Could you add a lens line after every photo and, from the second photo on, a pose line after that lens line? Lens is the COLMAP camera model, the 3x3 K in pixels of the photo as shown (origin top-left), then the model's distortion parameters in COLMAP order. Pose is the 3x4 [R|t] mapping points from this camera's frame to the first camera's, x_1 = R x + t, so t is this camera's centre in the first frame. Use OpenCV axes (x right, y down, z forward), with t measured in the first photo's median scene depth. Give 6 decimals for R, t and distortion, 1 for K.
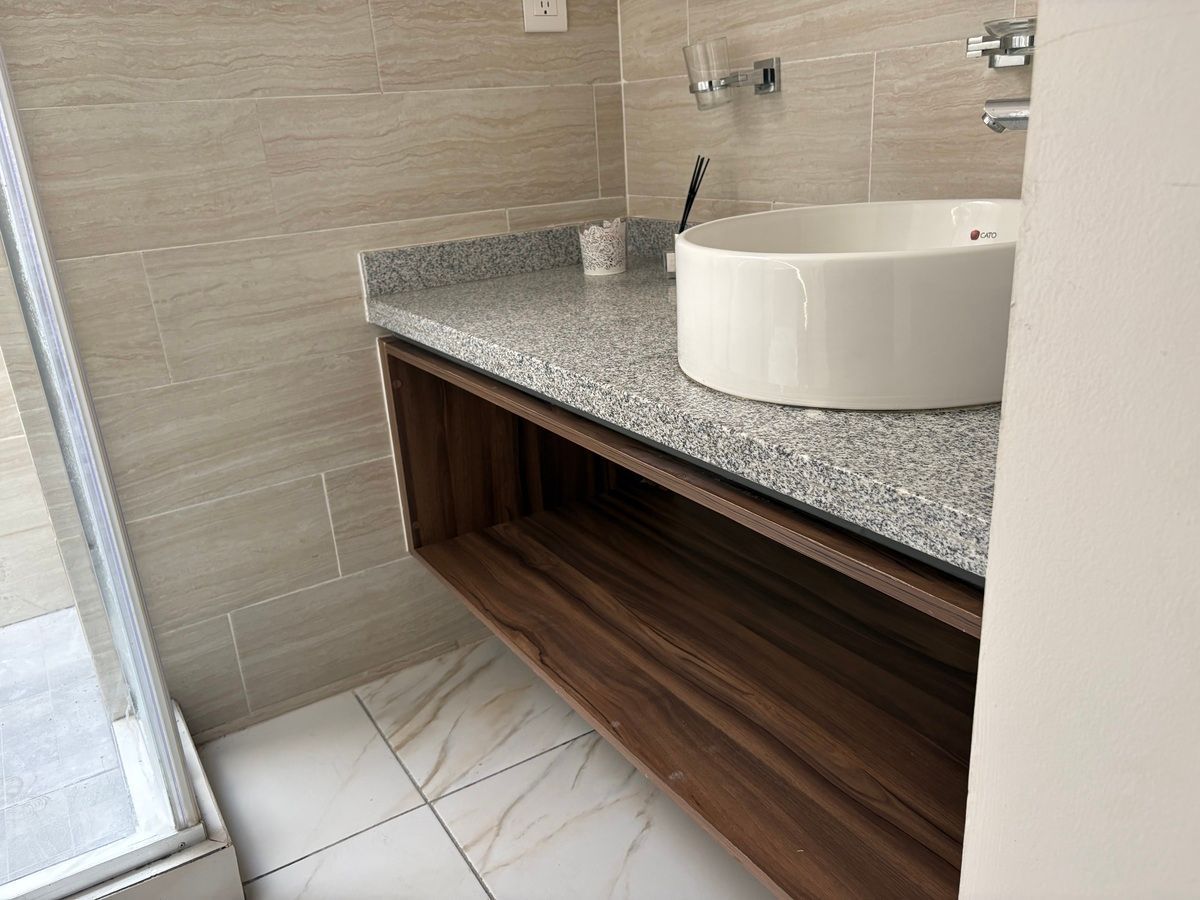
lens RADIAL K [[943.0, 0, 600.0], [0, 943.0, 450.0], [0, 0, 1]] dist [0.004154, 0.006281]
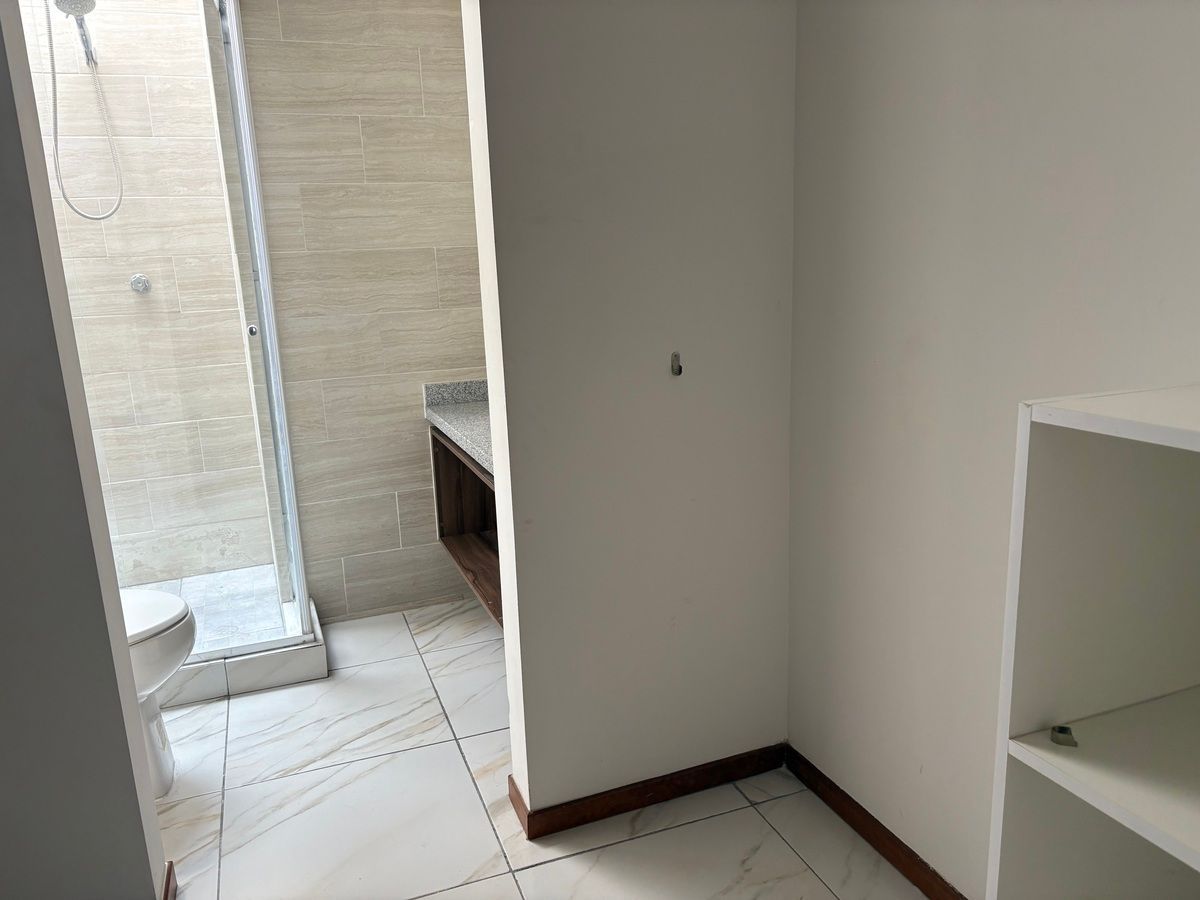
lens RADIAL K [[906.4, 0, 600.0], [0, 906.4, 450.0], [0, 0, 1]] dist [0.041390, -0.056077]
pose [[0.981505, 0.069439, -0.178397, 0.476320], [-0.088688, 0.990793, -0.102291, 0.097509], [0.169651, 0.116221, 0.978627, -0.831379]]
